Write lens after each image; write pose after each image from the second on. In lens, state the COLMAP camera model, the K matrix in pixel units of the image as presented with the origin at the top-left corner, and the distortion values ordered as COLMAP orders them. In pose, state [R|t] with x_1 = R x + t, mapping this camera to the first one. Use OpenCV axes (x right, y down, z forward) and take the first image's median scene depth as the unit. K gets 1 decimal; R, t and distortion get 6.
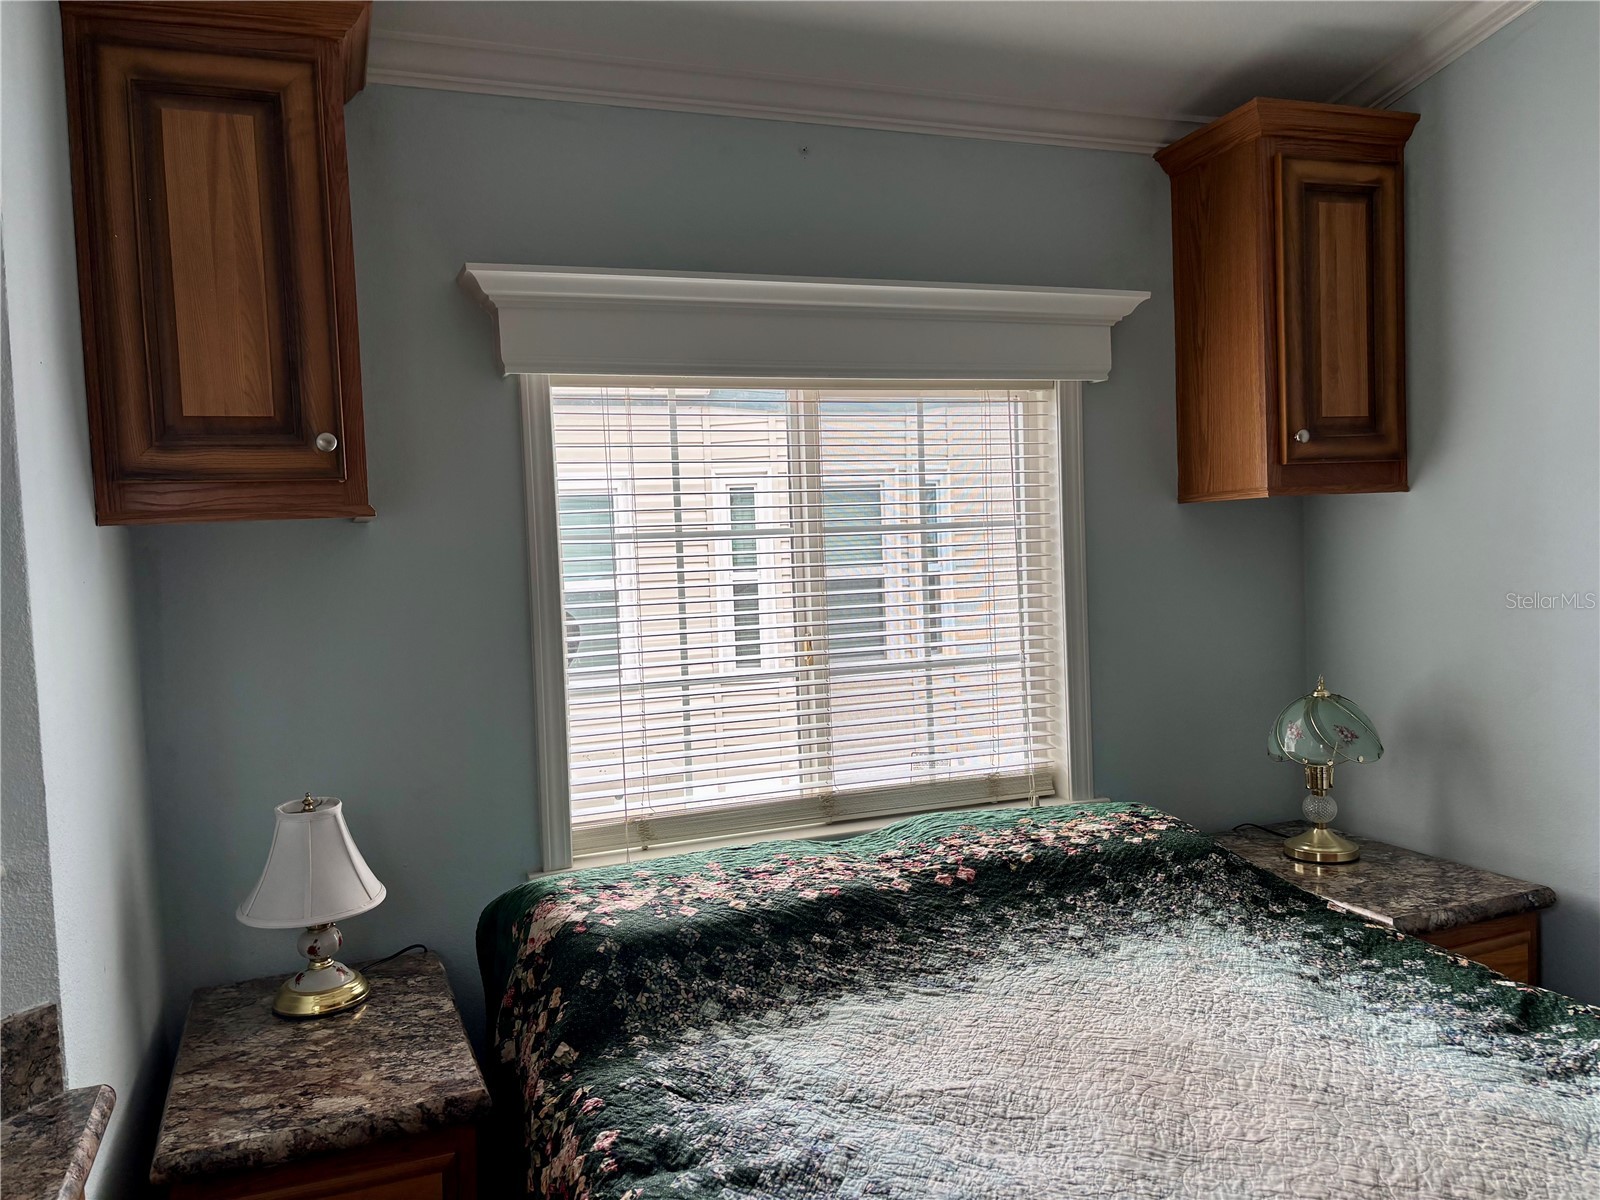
lens RADIAL K [[1203.0, 0, 807.2], [0, 1203.0, 596.7], [0, 0, 1]] dist [0.046248, -0.044790]
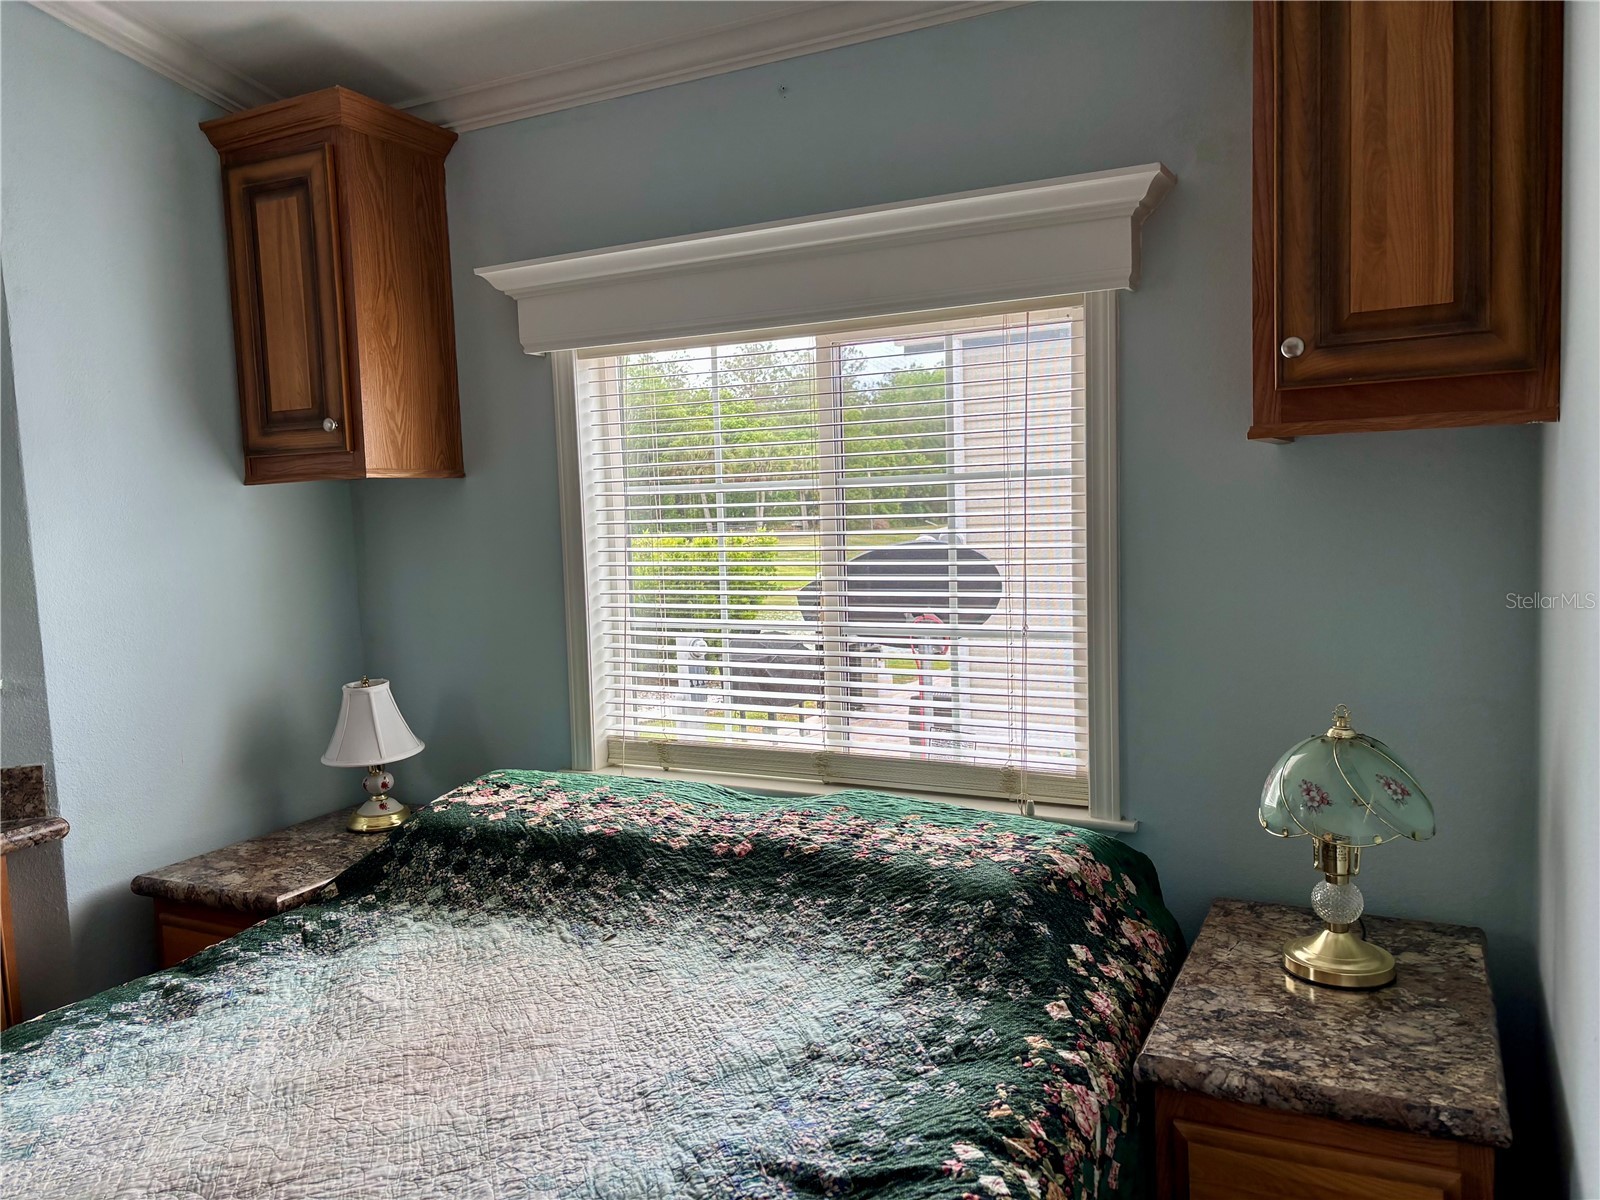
lens RADIAL K [[1203.0, 0, 793.3], [0, 1203.0, 590.7], [0, 0, 1]] dist [0.046248, -0.044790]
pose [[0.664652, 0.073327, -0.743546, 0.897505], [-0.026085, 0.996843, 0.074990, -0.050020], [0.746697, -0.030447, 0.664467, 0.419004]]
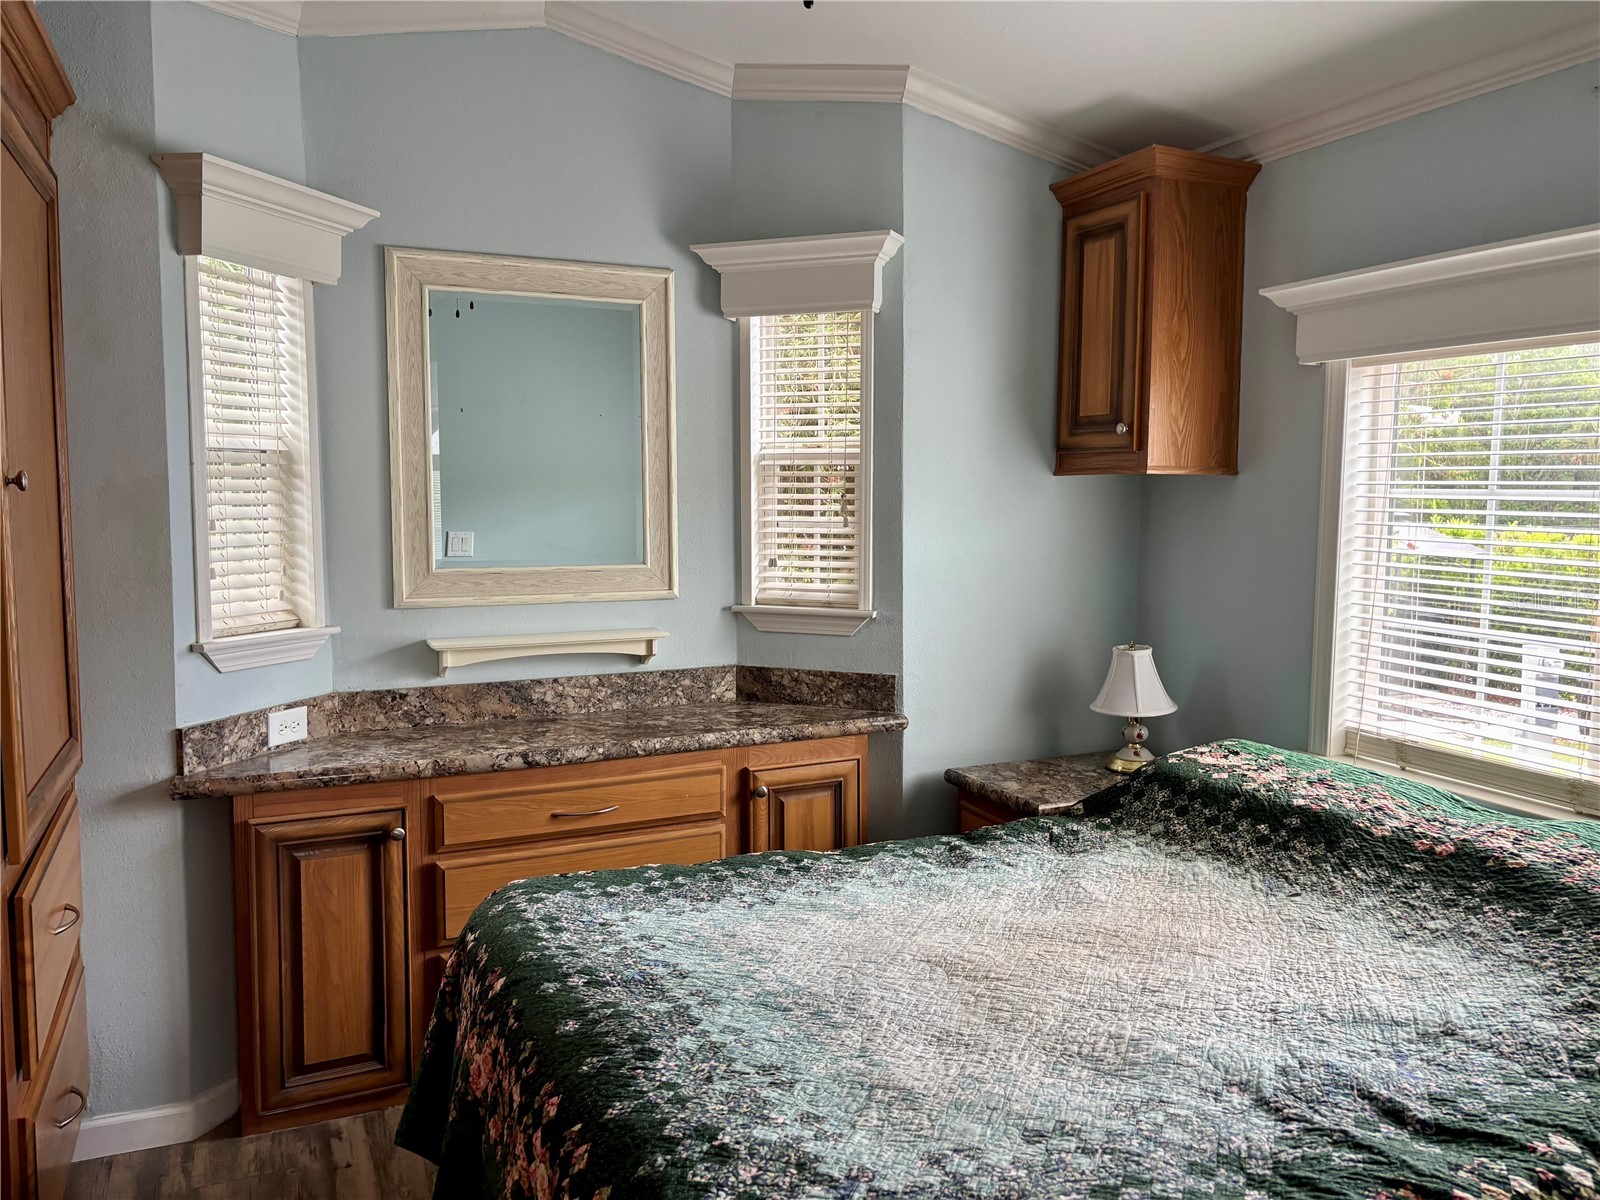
lens RADIAL K [[1203.0, 0, 813.3], [0, 1203.0, 583.4], [0, 0, 1]] dist [0.046248, -0.044790]
pose [[0.068739, 0.120154, -0.990373, 1.110095], [-0.060286, 0.991407, 0.116095, -0.074953], [0.995812, 0.051725, 0.075391, 0.416100]]
